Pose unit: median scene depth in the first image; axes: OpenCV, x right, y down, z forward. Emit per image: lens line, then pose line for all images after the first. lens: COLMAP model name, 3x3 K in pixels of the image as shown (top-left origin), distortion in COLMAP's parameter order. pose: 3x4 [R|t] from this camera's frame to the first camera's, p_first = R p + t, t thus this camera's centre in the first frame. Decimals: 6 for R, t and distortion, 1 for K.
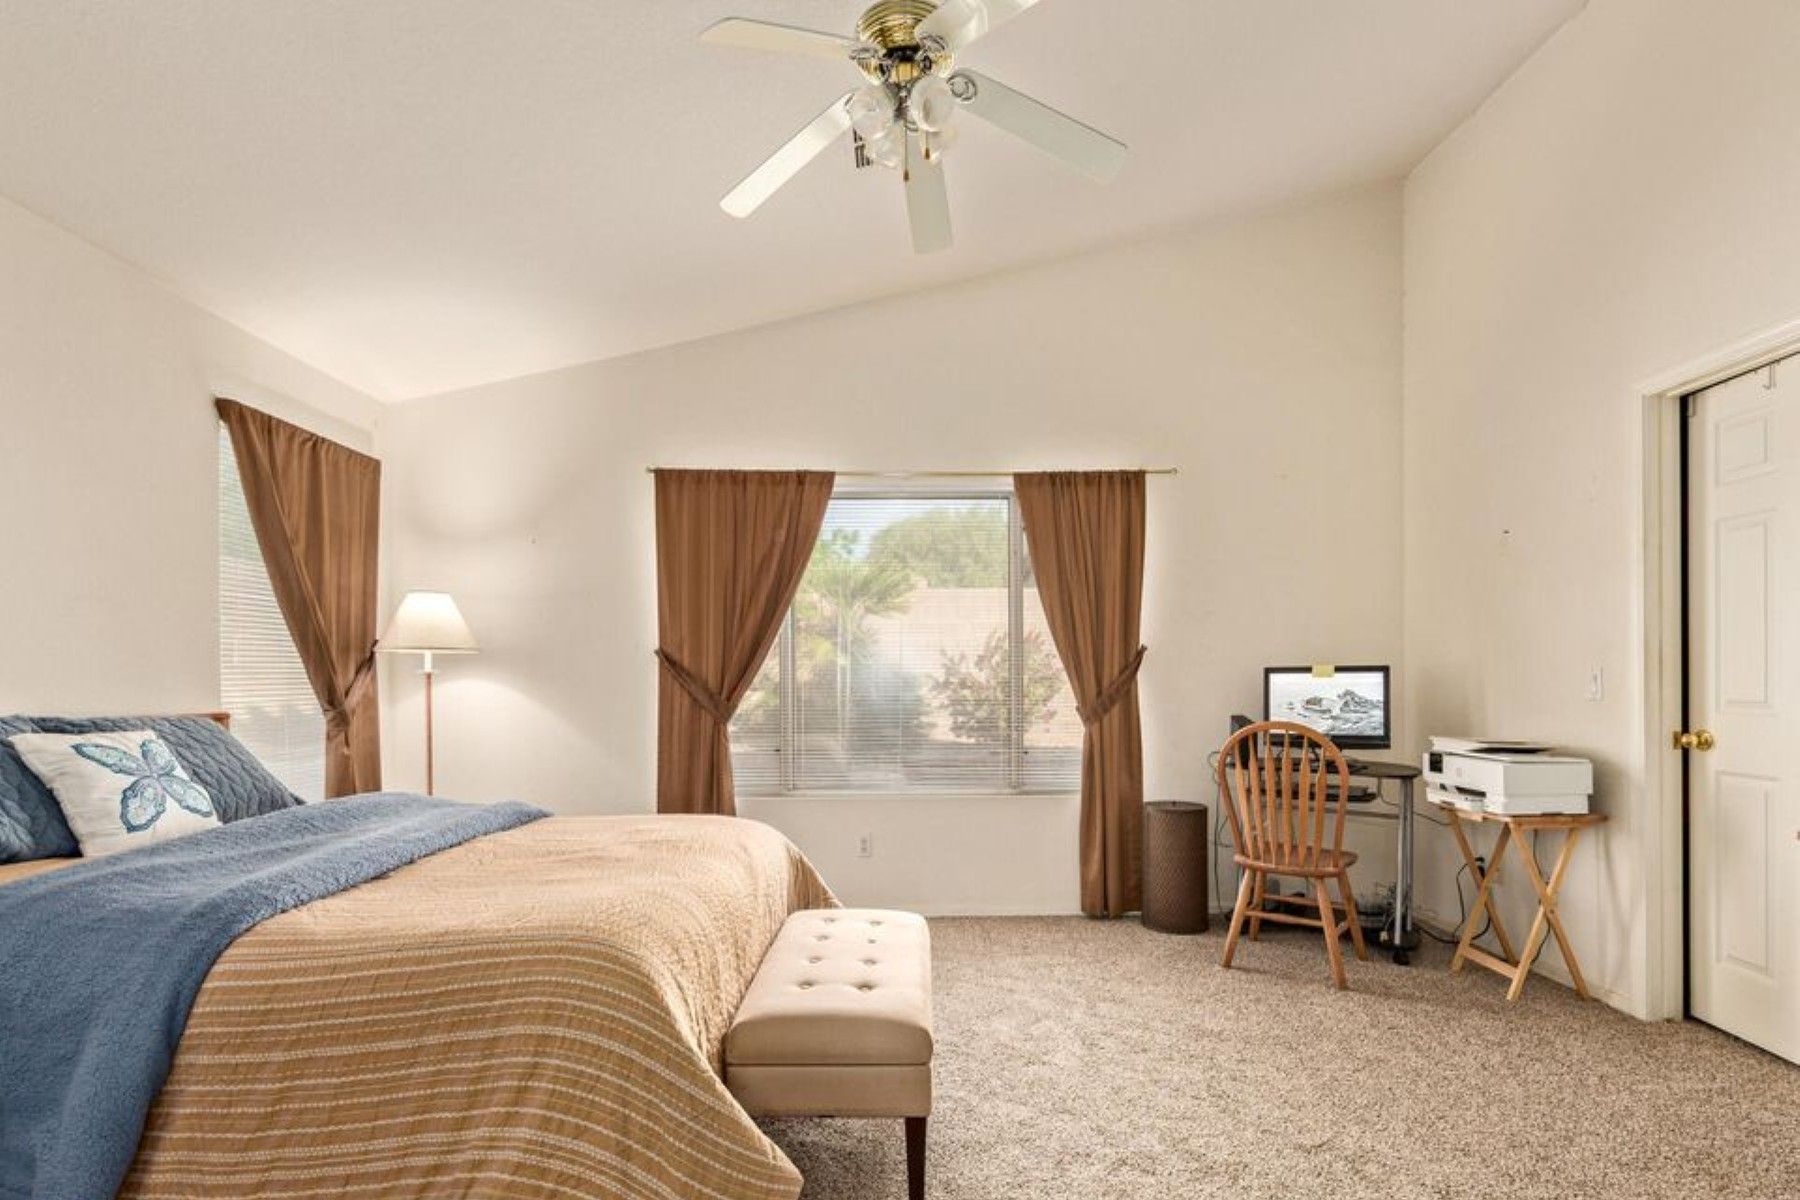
lens RADIAL K [[838.5, 0, 913.7], [0, 838.5, 680.4], [0, 0, 1]] dist [0.008736, -0.003101]
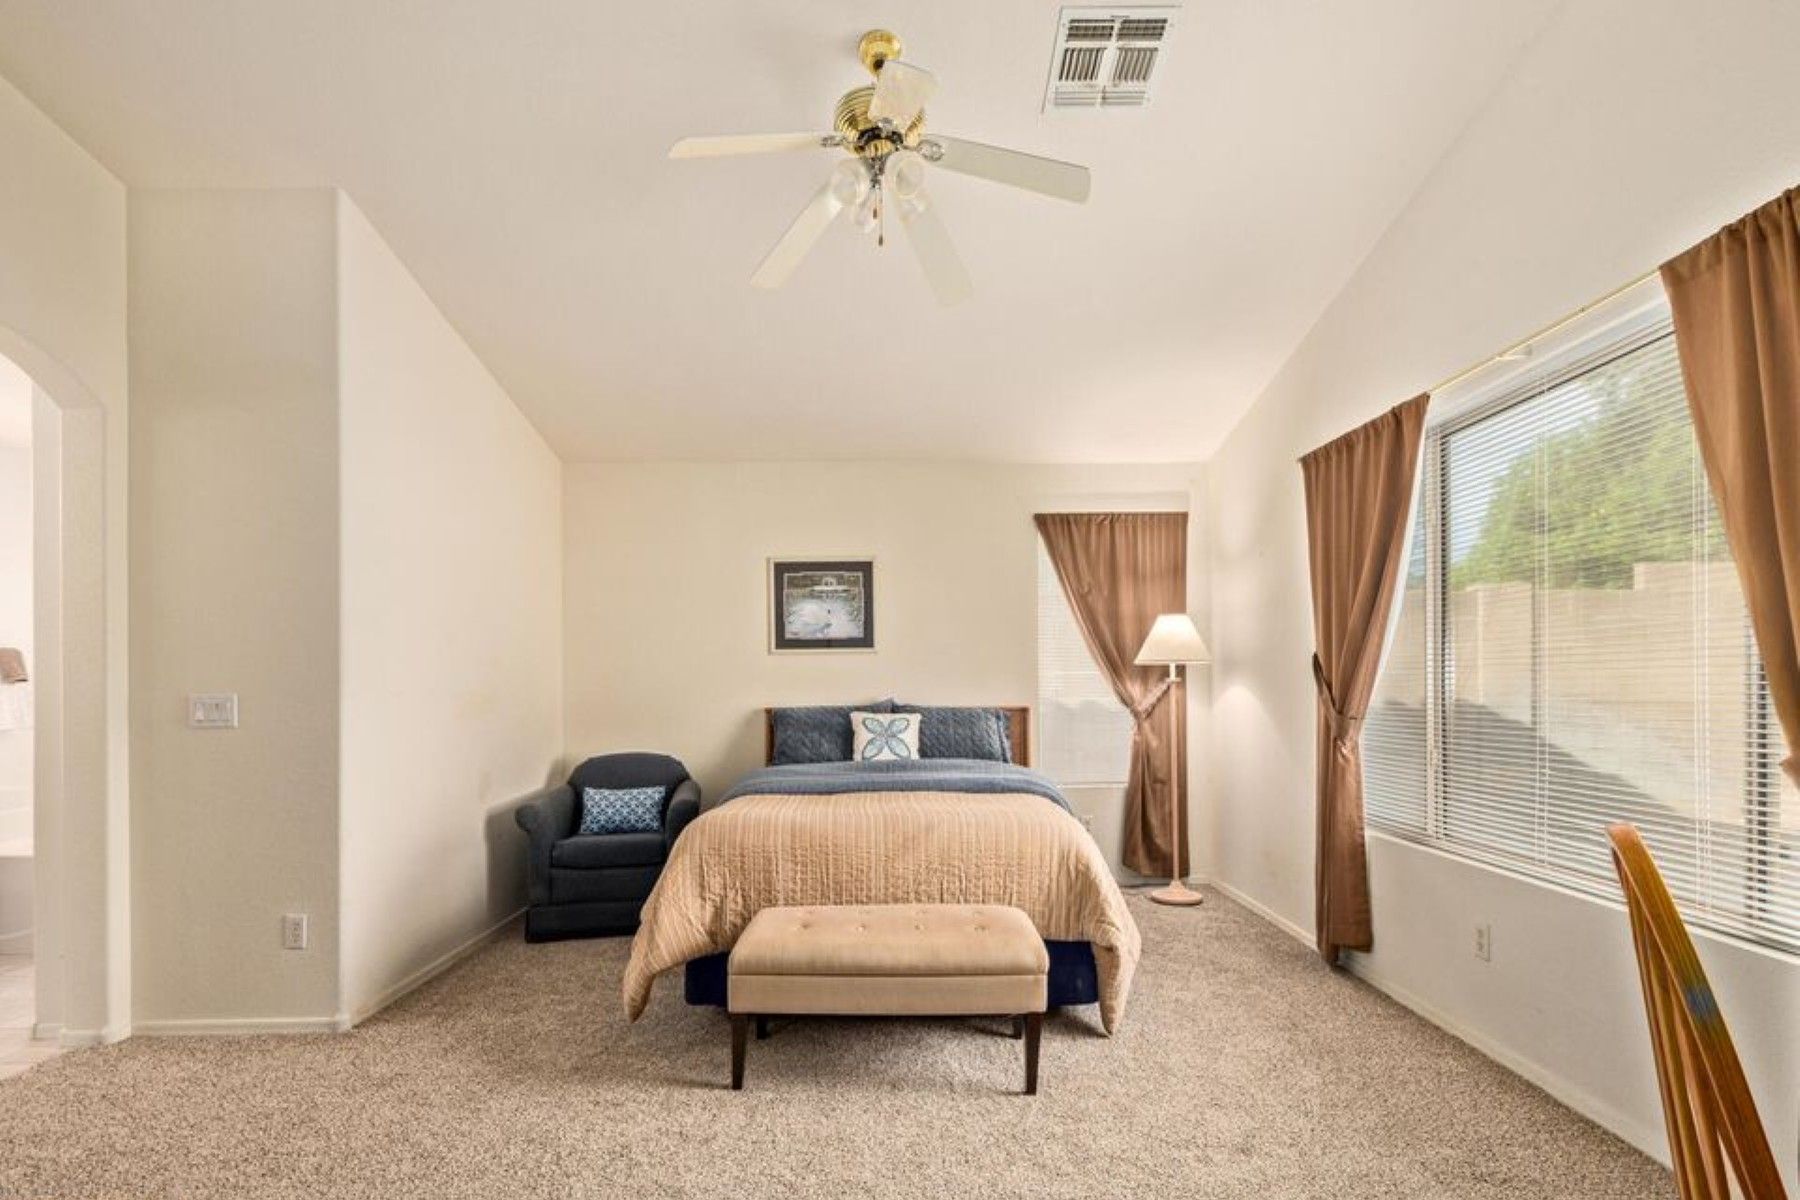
lens RADIAL K [[838.5, 0, 909.4], [0, 838.5, 682.9], [0, 0, 1]] dist [0.008736, -0.003101]
pose [[0.008864, 0.001786, -0.999959, 0.662710], [0.006775, 0.999975, 0.001846, -0.010543], [0.999938, -0.006791, 0.008851, 0.610785]]
